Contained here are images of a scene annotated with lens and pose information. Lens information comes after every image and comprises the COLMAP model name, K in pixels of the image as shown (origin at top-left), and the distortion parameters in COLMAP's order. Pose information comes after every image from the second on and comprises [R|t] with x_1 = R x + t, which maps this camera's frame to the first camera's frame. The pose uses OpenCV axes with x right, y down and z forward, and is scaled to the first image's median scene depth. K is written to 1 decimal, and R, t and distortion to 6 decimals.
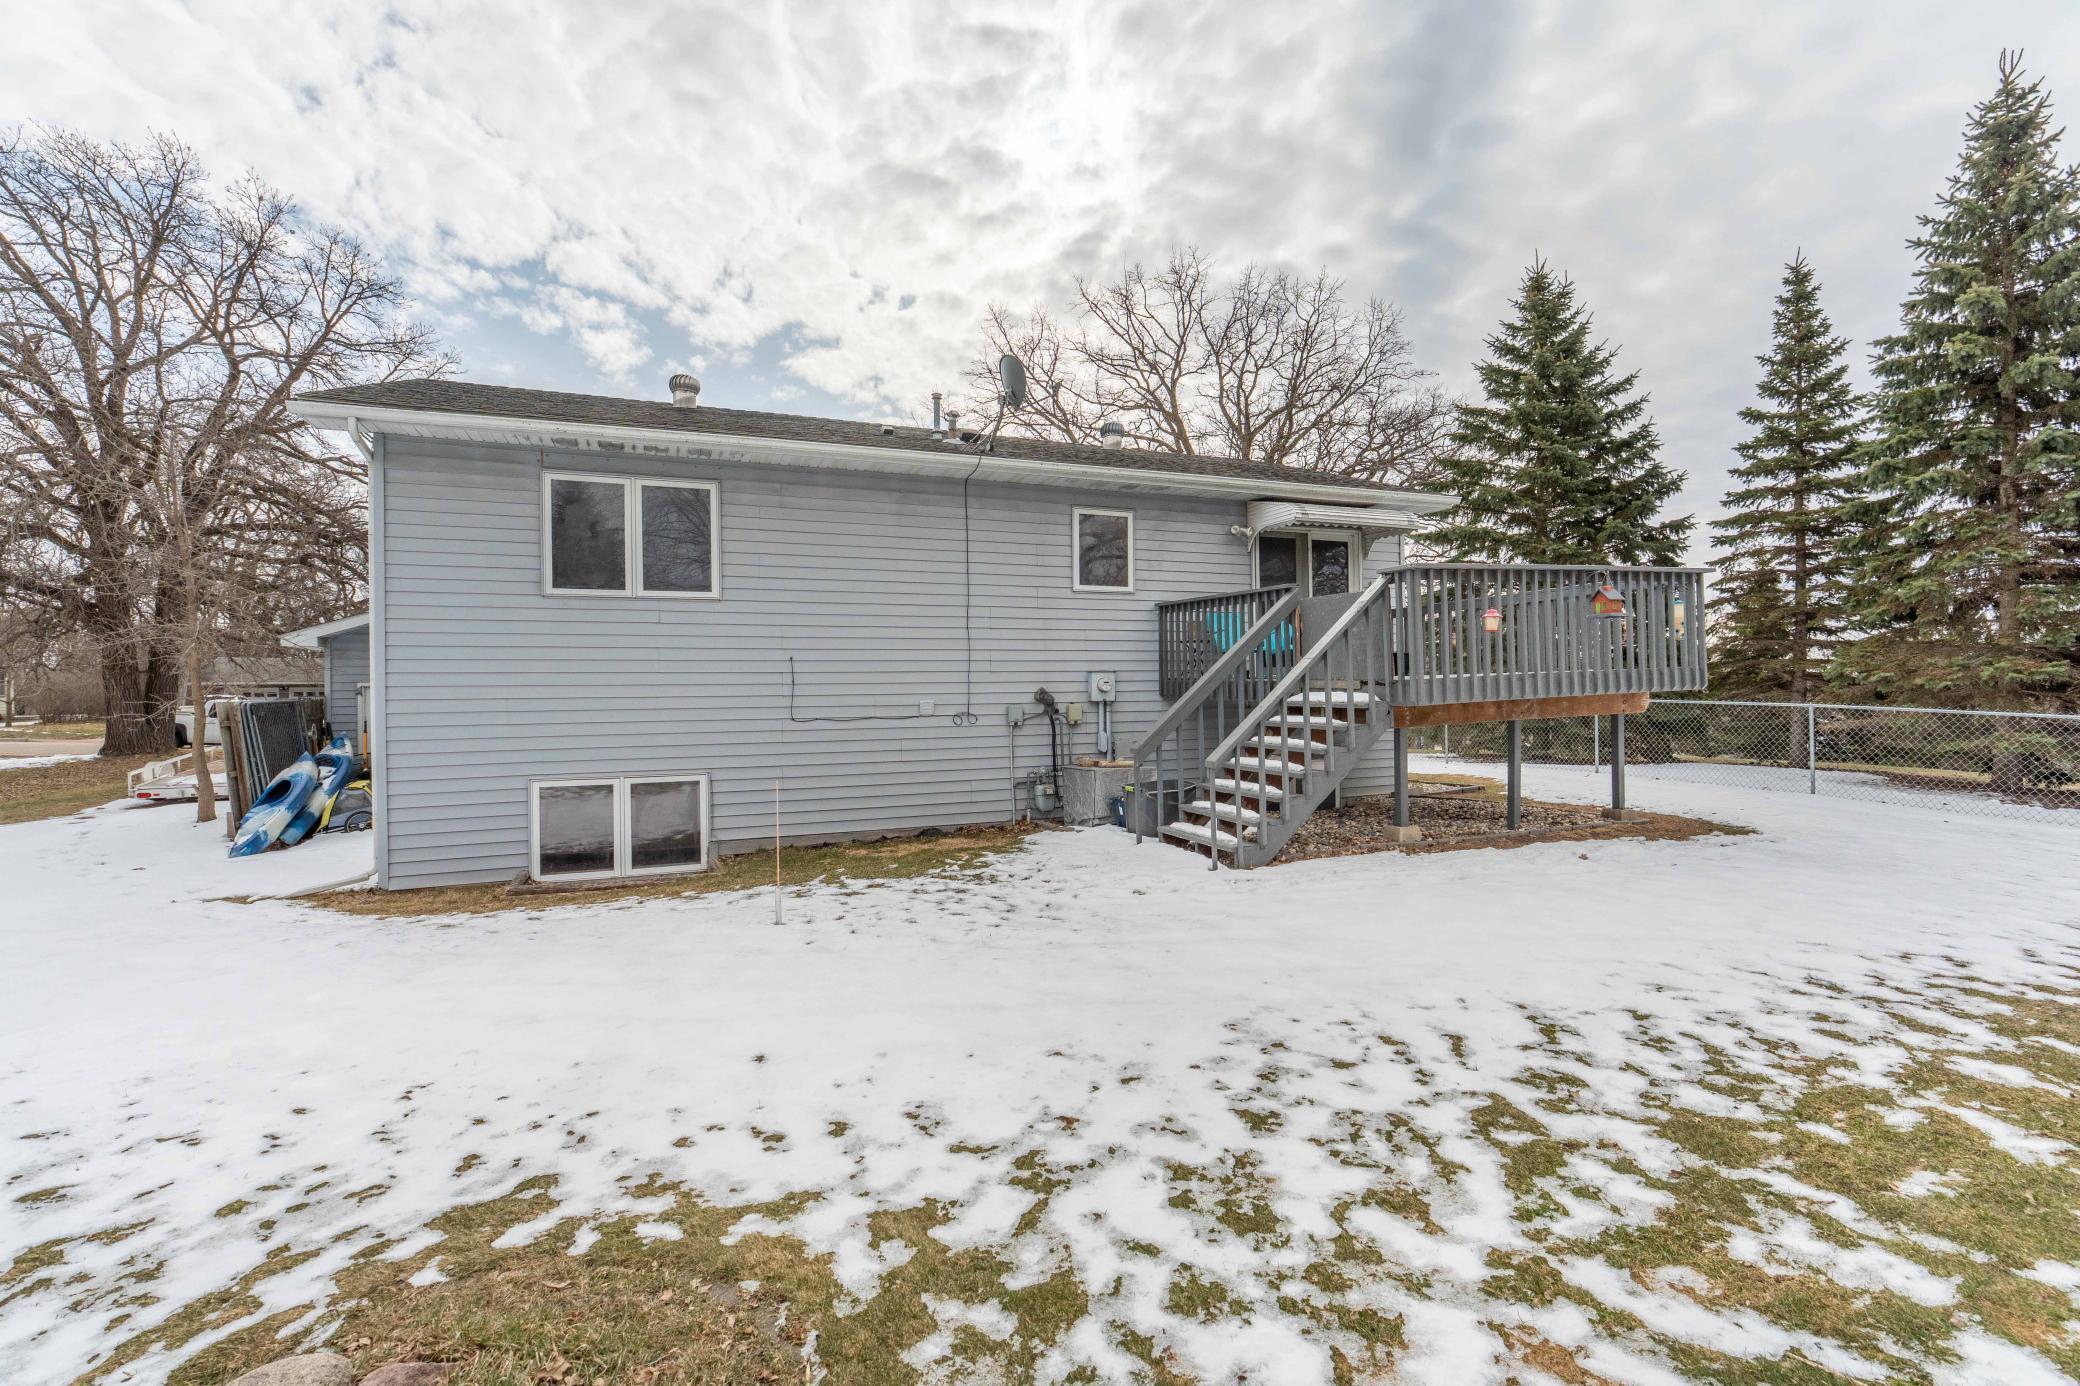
lens RADIAL K [[949.4, 0, 1040.0], [0, 949.4, 693.0], [0, 0, 1]] dist [-0.001049, 0.000590]
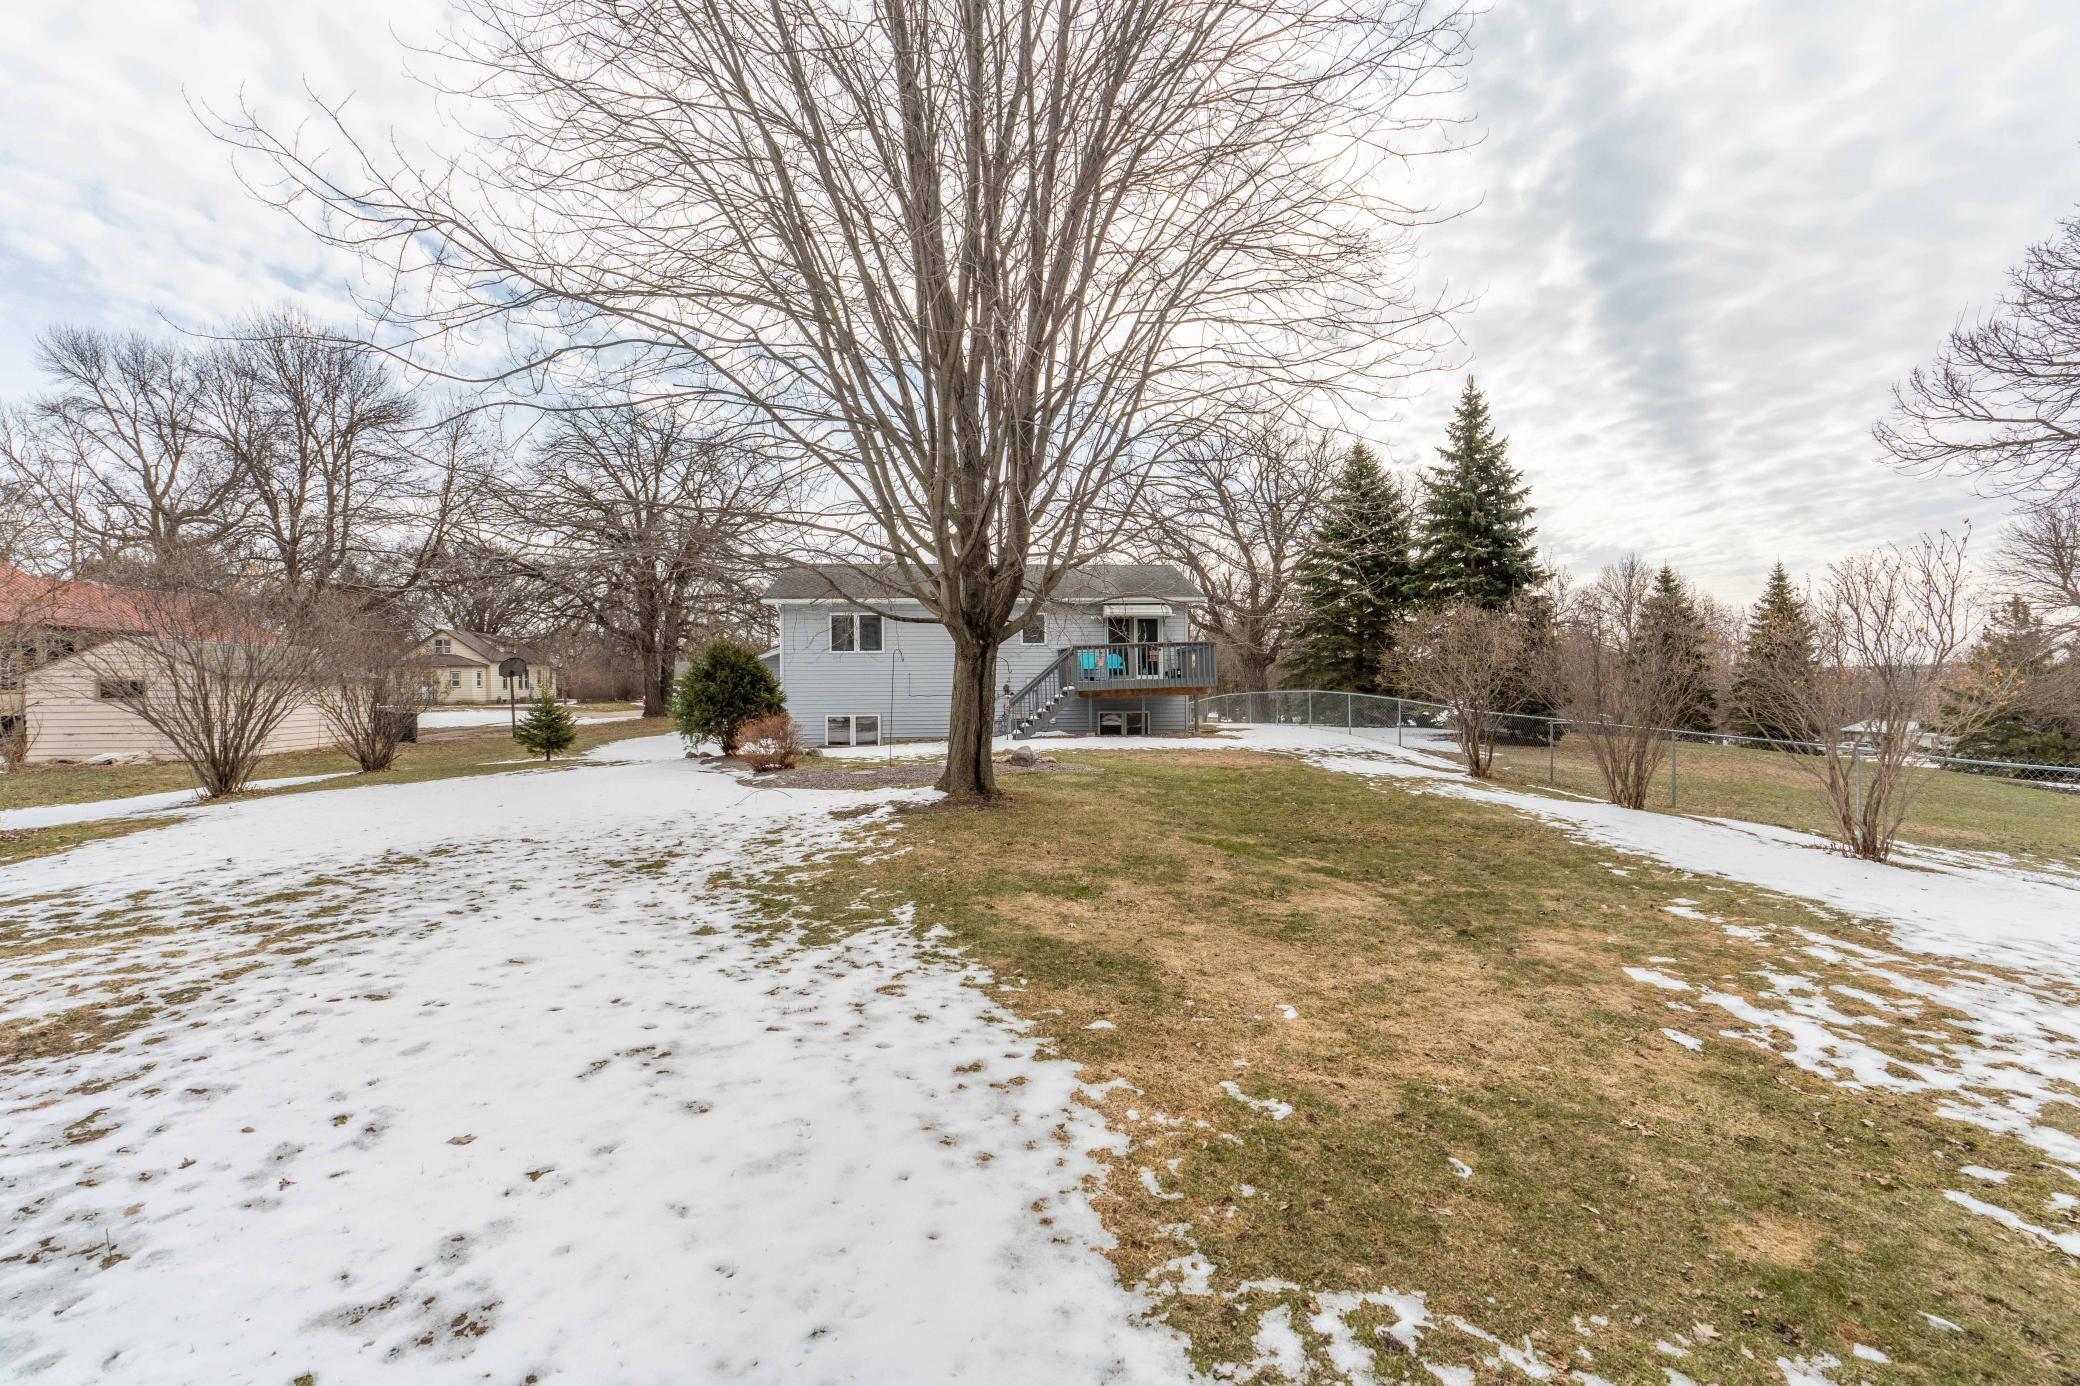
lens RADIAL K [[1089.0, 0, 1040.0], [0, 1089.0, 693.0], [0, 0, 1]] dist [0.070577, 0.000325]
pose [[0.945298, 0.008725, -0.326091, 0.287943], [-0.009344, 0.999956, -0.000333, 0.005060], [0.326074, 0.003361, 0.945338, -0.477599]]
